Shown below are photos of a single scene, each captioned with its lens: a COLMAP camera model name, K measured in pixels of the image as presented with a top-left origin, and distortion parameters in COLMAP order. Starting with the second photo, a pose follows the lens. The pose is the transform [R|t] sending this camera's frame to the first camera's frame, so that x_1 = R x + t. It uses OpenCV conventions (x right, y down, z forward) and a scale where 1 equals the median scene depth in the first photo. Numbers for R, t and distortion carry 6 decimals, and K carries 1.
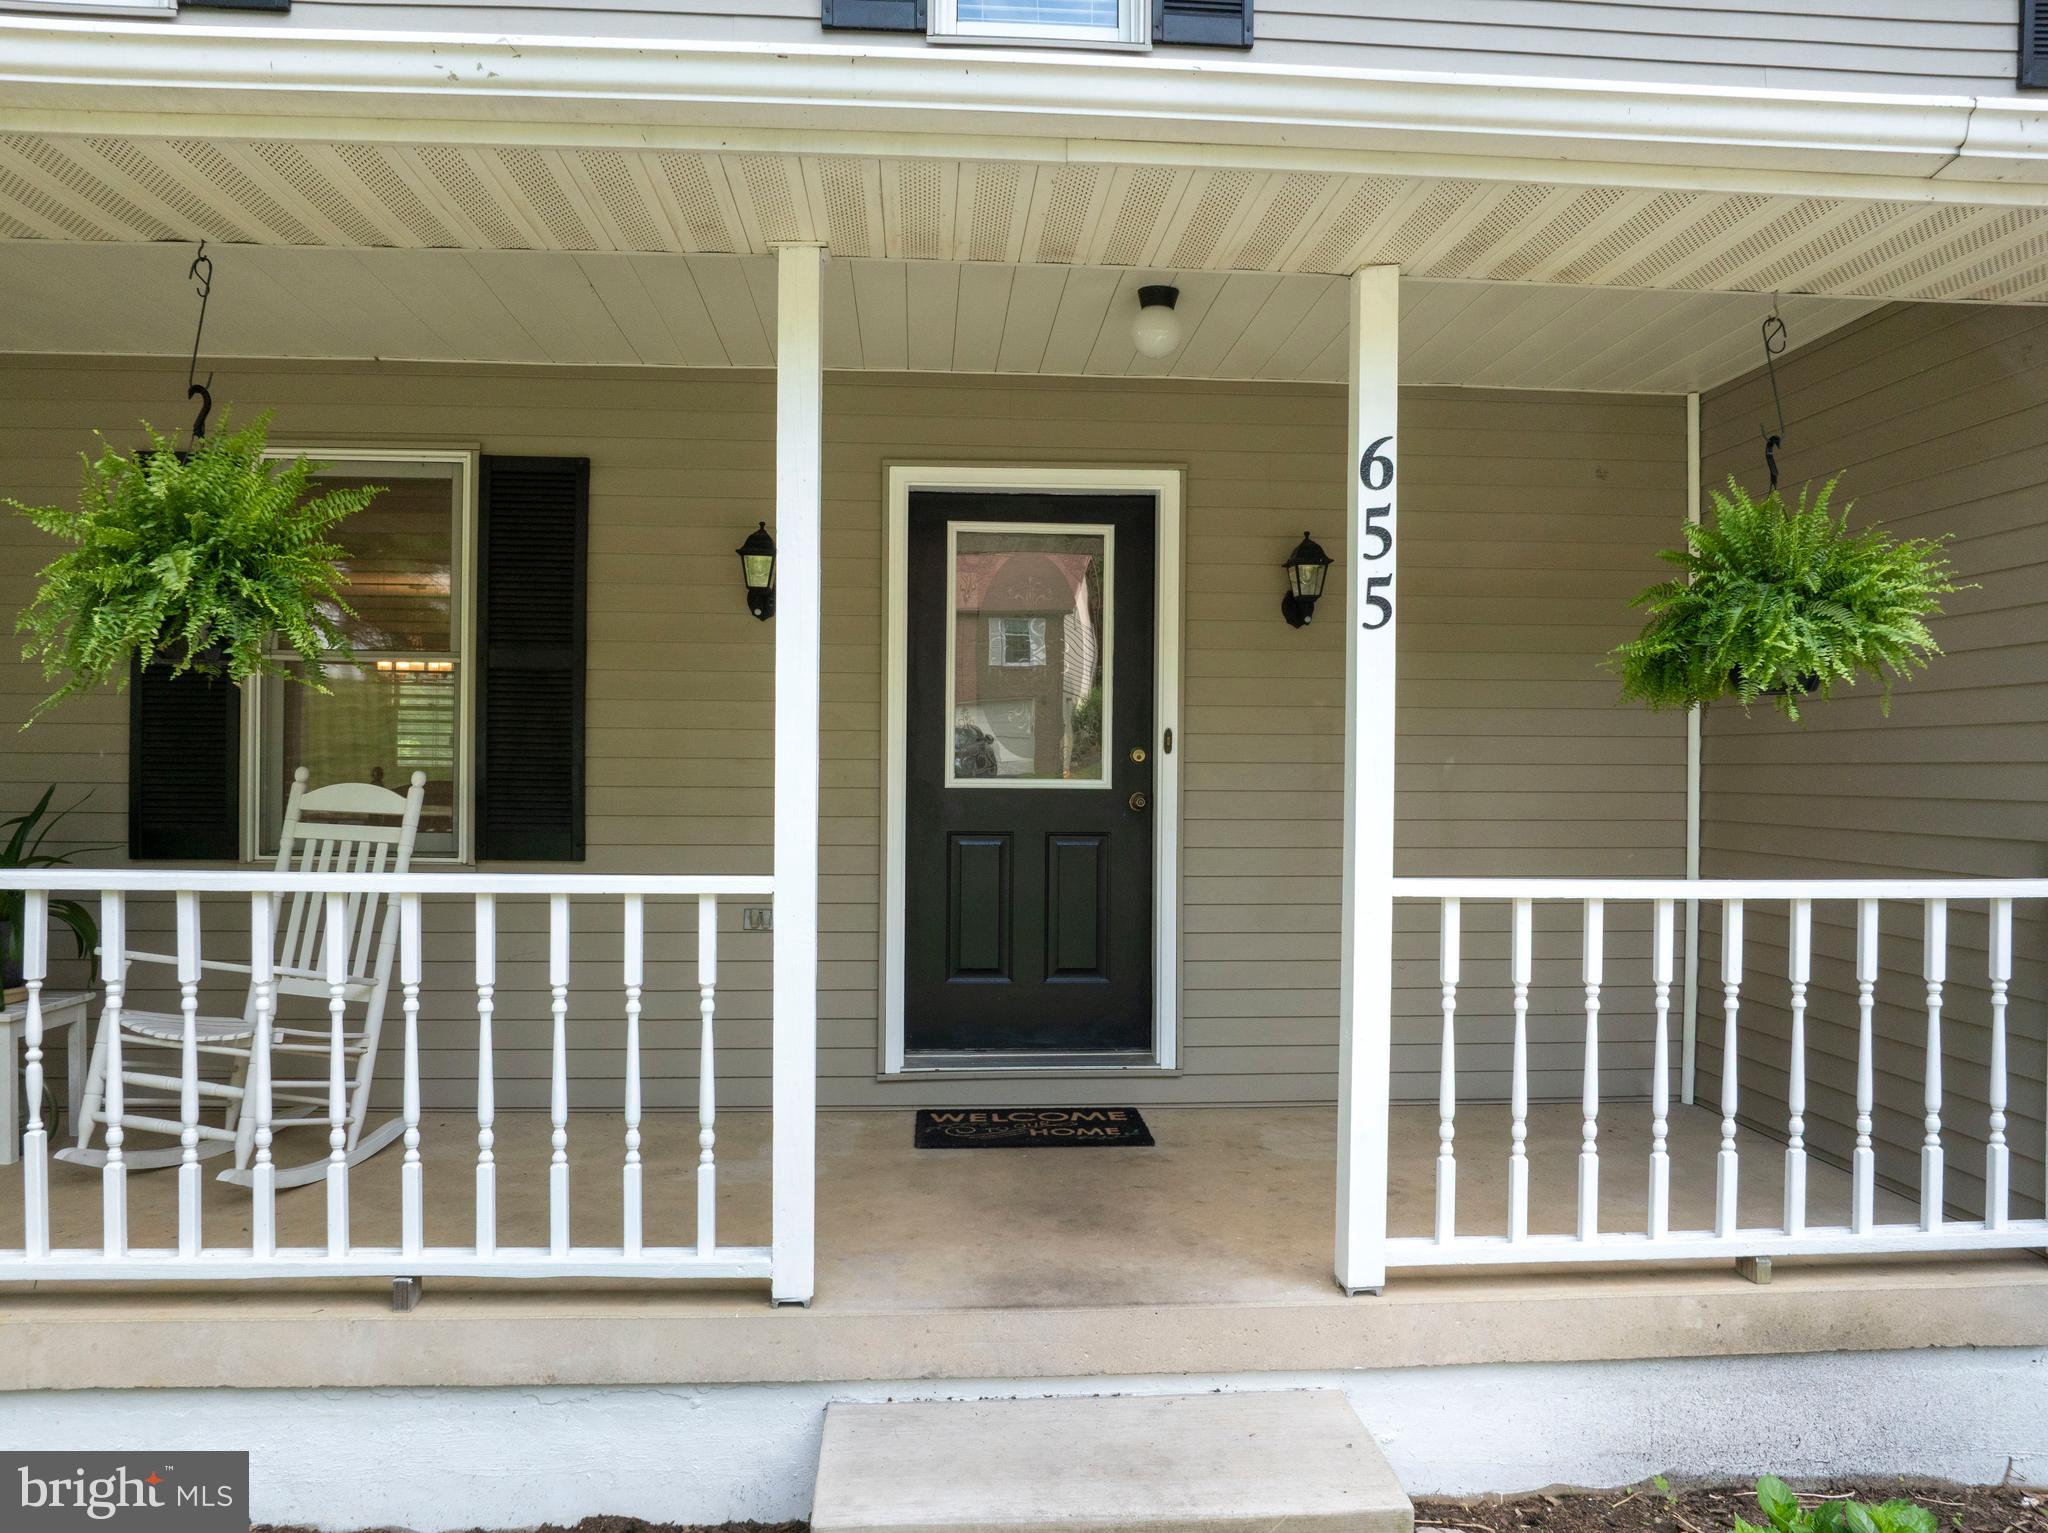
lens RADIAL K [[1423.9, 0, 1020.8], [0, 1423.9, 774.8], [0, 0, 1]] dist [-0.007801, -0.004728]
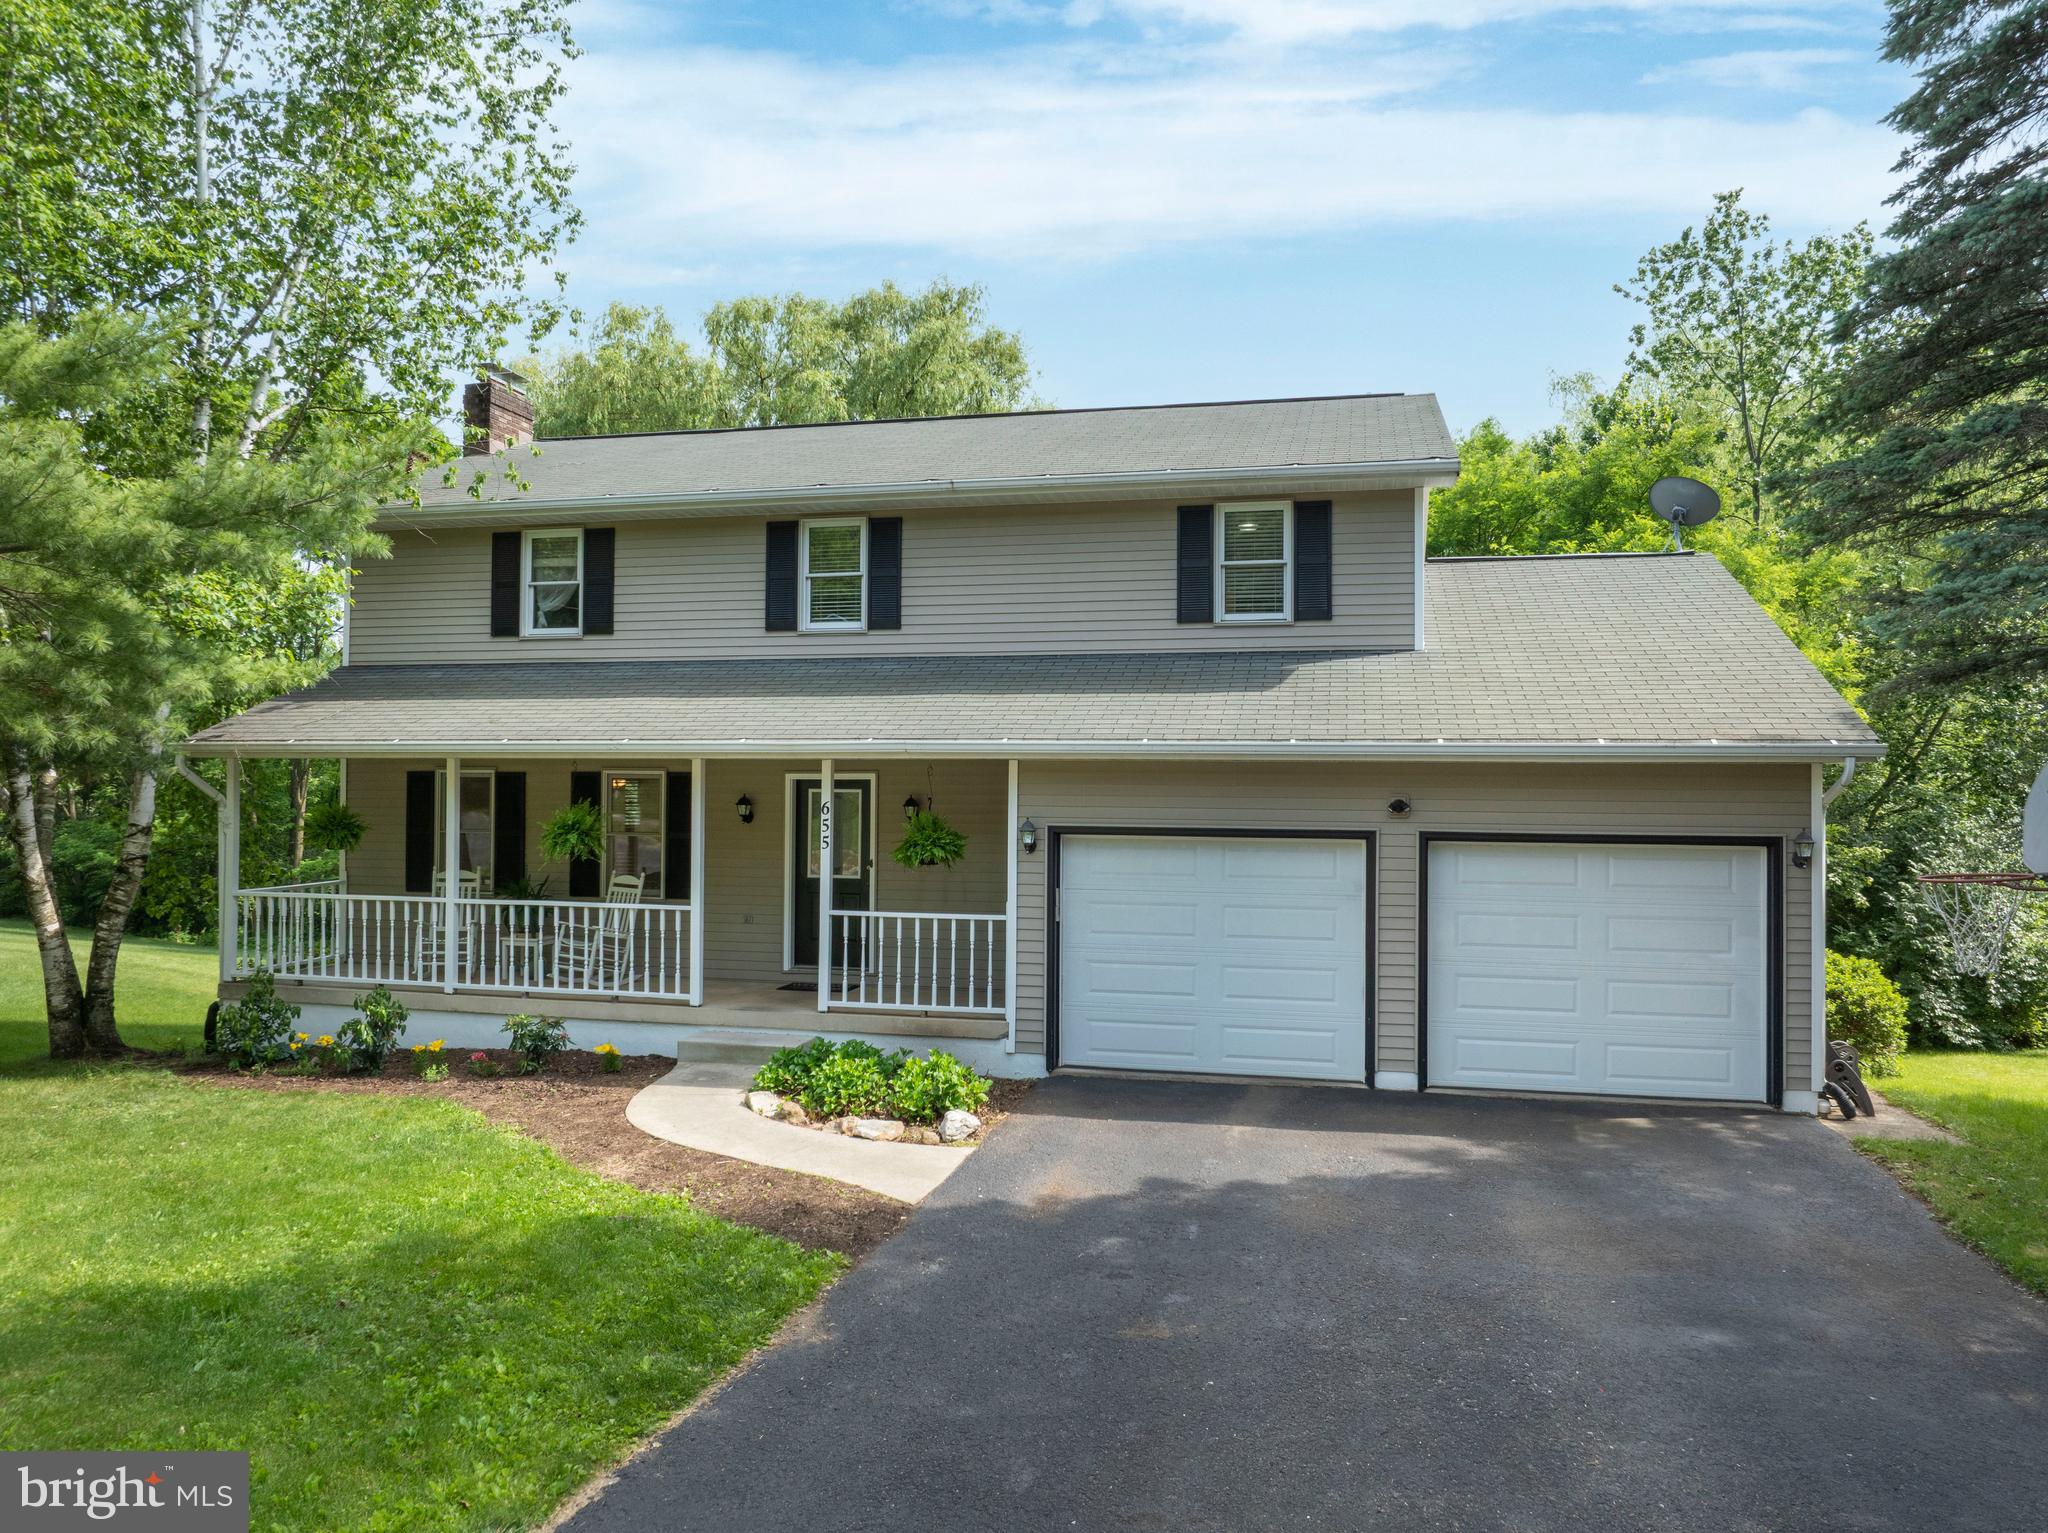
lens RADIAL K [[1423.9, 0, 1028.7], [0, 1423.9, 765.2], [0, 0, 1]] dist [-0.007801, -0.004728]
pose [[0.955548, -0.005492, -0.294784, 1.603578], [-0.001476, 0.999725, -0.023412, -0.197437], [0.294831, 0.022806, 0.955277, -2.174856]]
